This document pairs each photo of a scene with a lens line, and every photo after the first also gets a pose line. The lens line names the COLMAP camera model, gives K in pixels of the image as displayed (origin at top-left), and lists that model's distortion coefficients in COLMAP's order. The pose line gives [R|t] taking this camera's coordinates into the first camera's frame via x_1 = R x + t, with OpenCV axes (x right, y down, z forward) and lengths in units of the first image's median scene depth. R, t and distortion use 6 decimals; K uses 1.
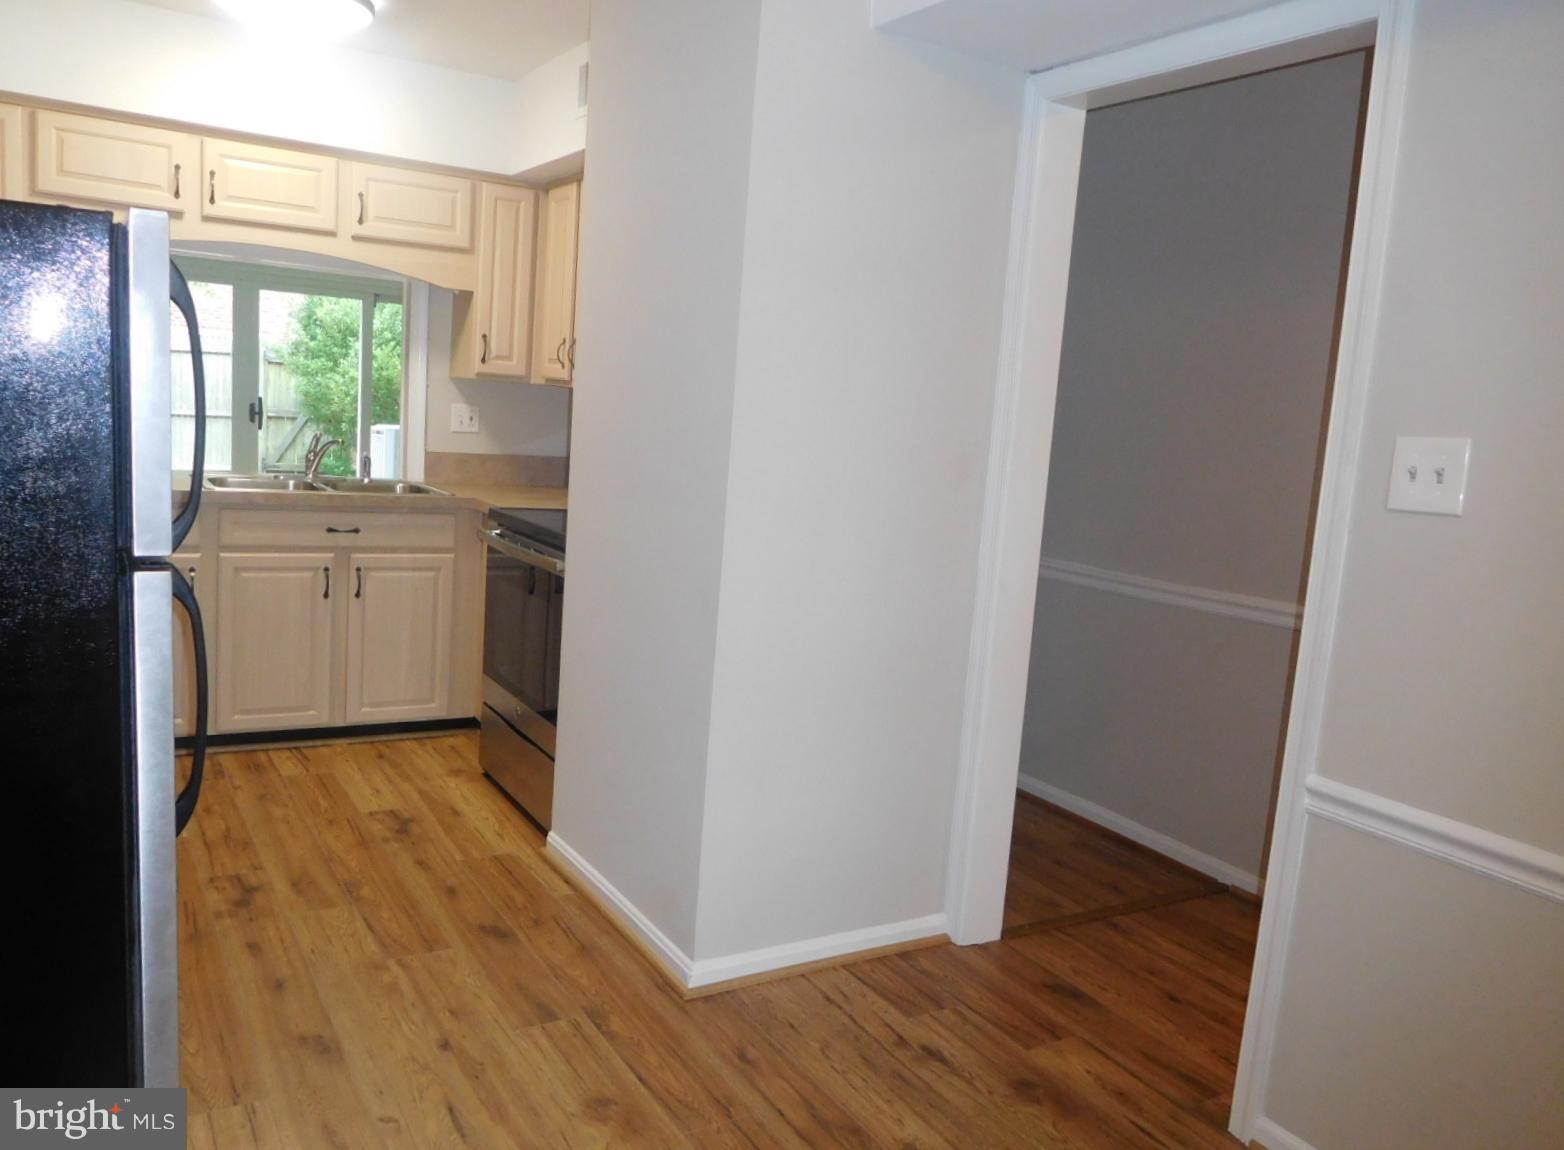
lens RADIAL K [[1216.0, 0, 792.7], [0, 1216.0, 581.5], [0, 0, 1]] dist [-0.007557, 0.002046]
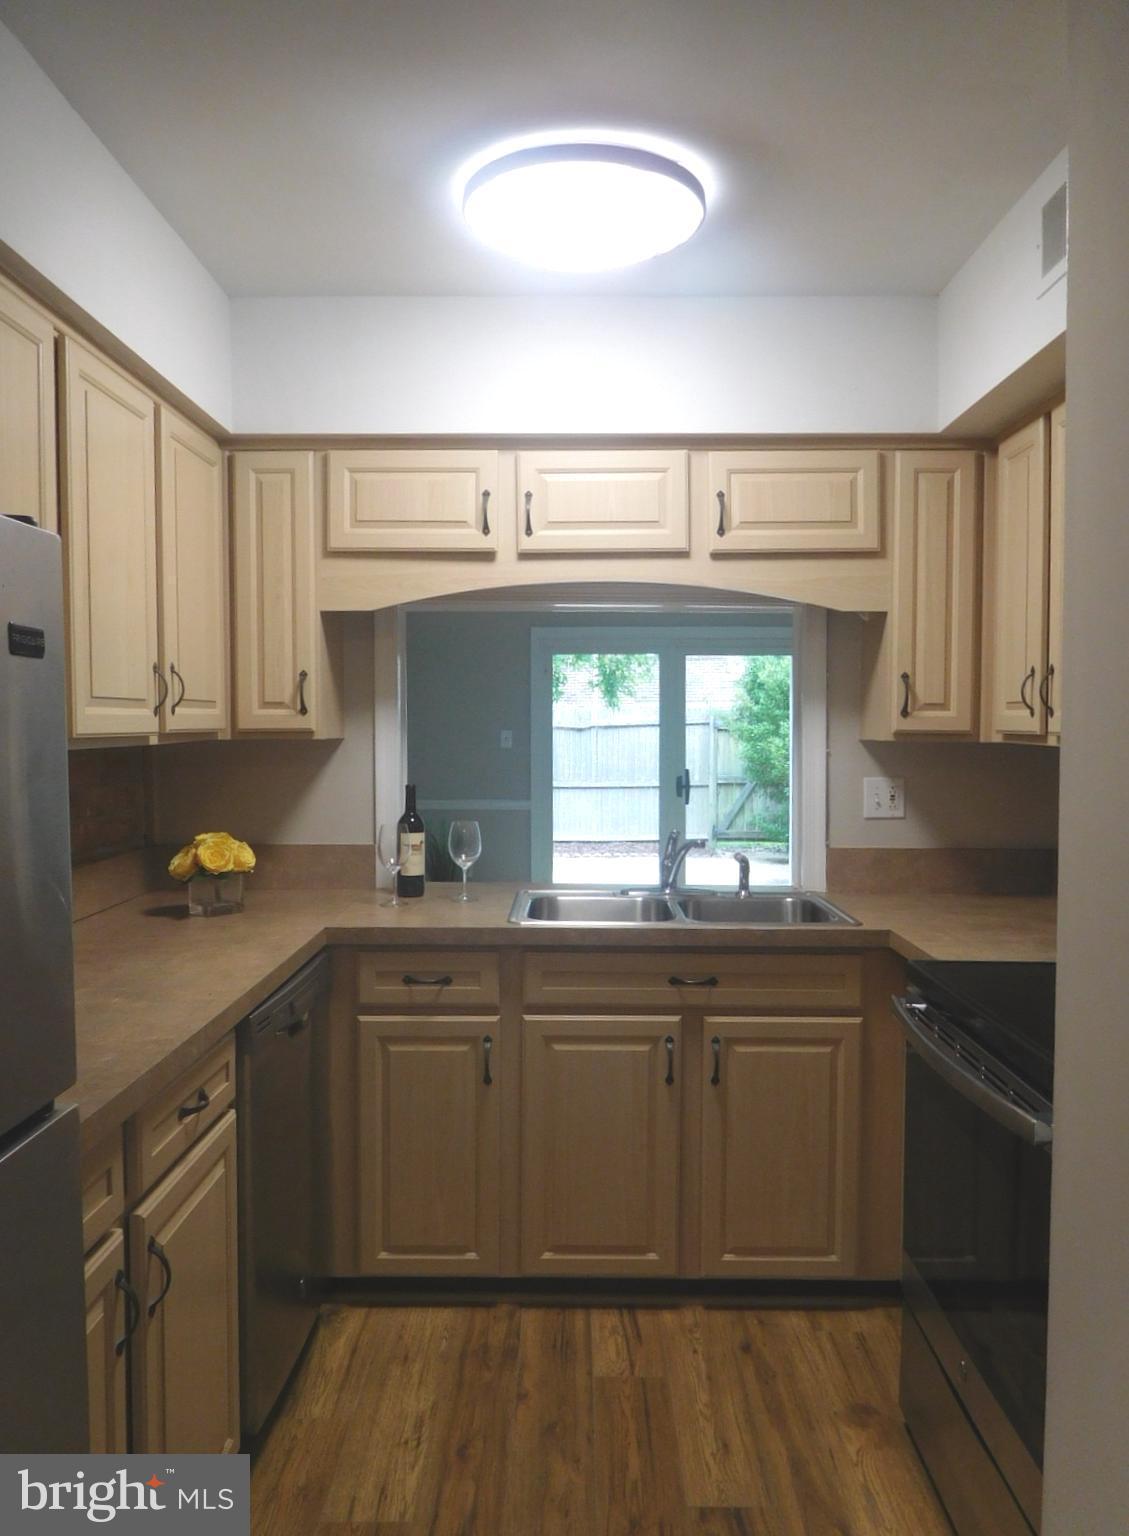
lens RADIAL K [[1194.2, 0, 561.3], [0, 1194.2, 765.4], [0, 0, 1]] dist [-0.007557, 0.002046]
pose [[0.845441, -0.056613, -0.531060, -0.076818], [-0.016181, 0.991194, -0.131424, -0.072468], [0.533824, 0.119704, 0.837080, 0.400013]]
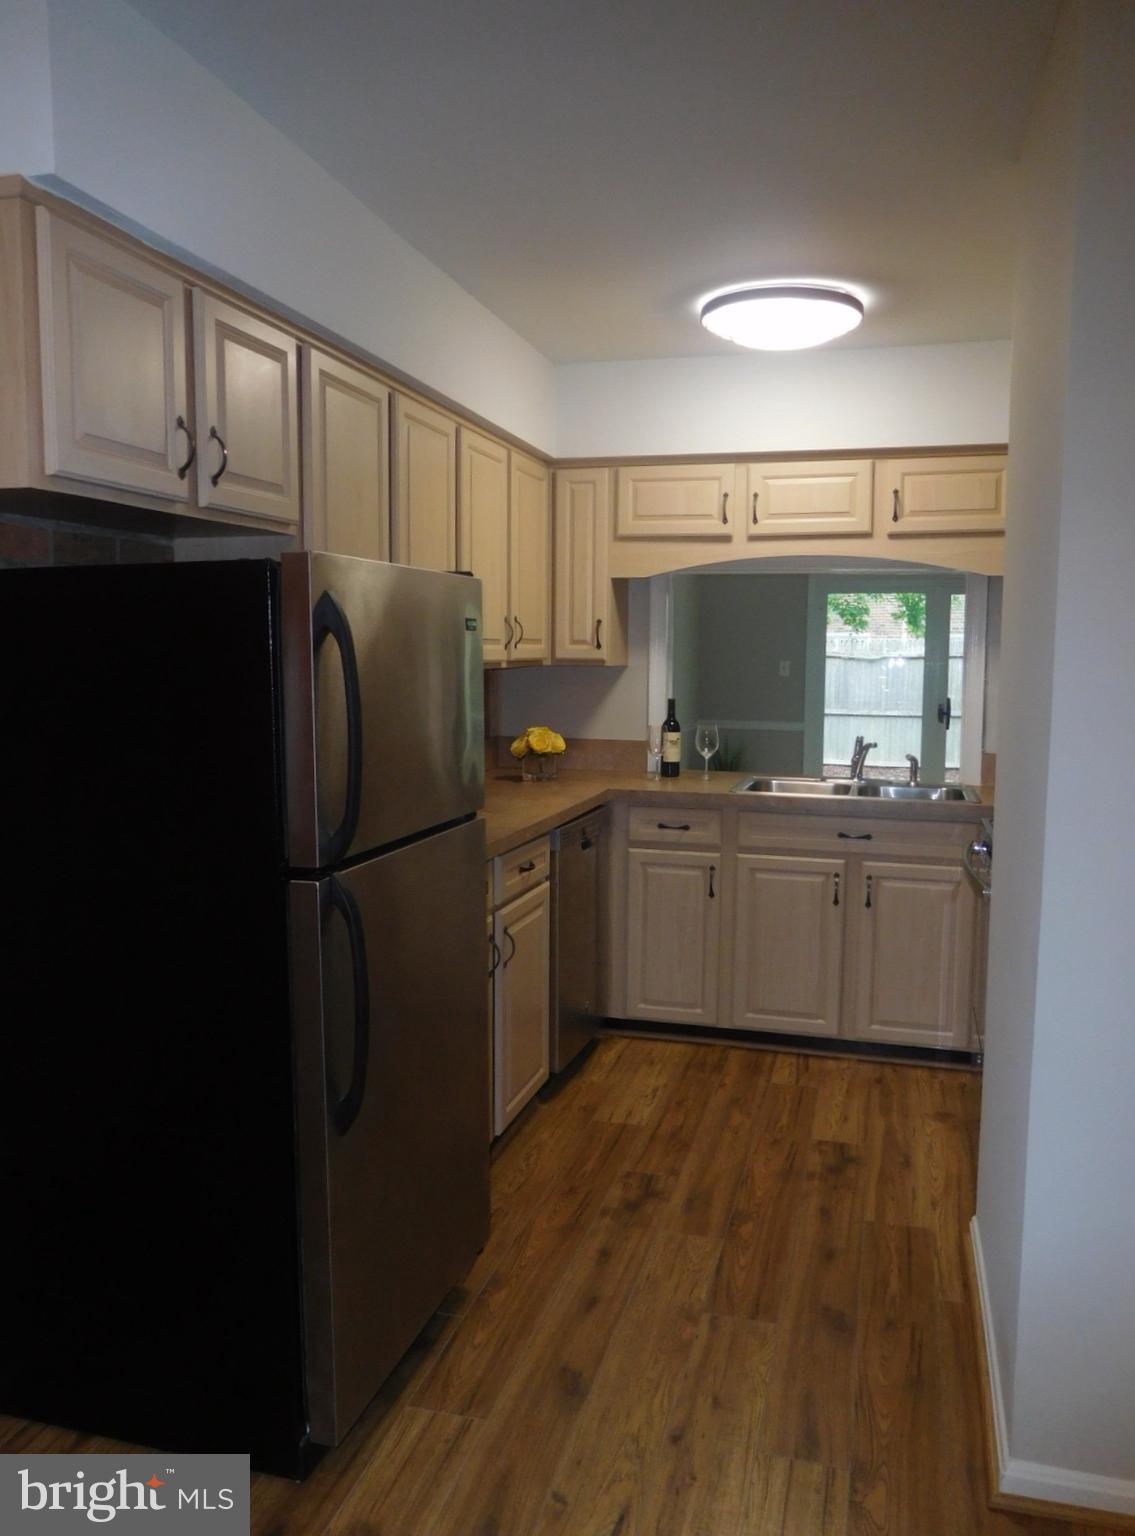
lens RADIAL K [[1194.2, 0, 564.3], [0, 1194.2, 765.4], [0, 0, 1]] dist [-0.007557, 0.002046]
pose [[0.681724, -0.000262, -0.731609, 0.166404], [-0.066488, 0.995840, -0.062311, -0.023875], [0.728582, 0.091122, 0.678870, 0.182872]]
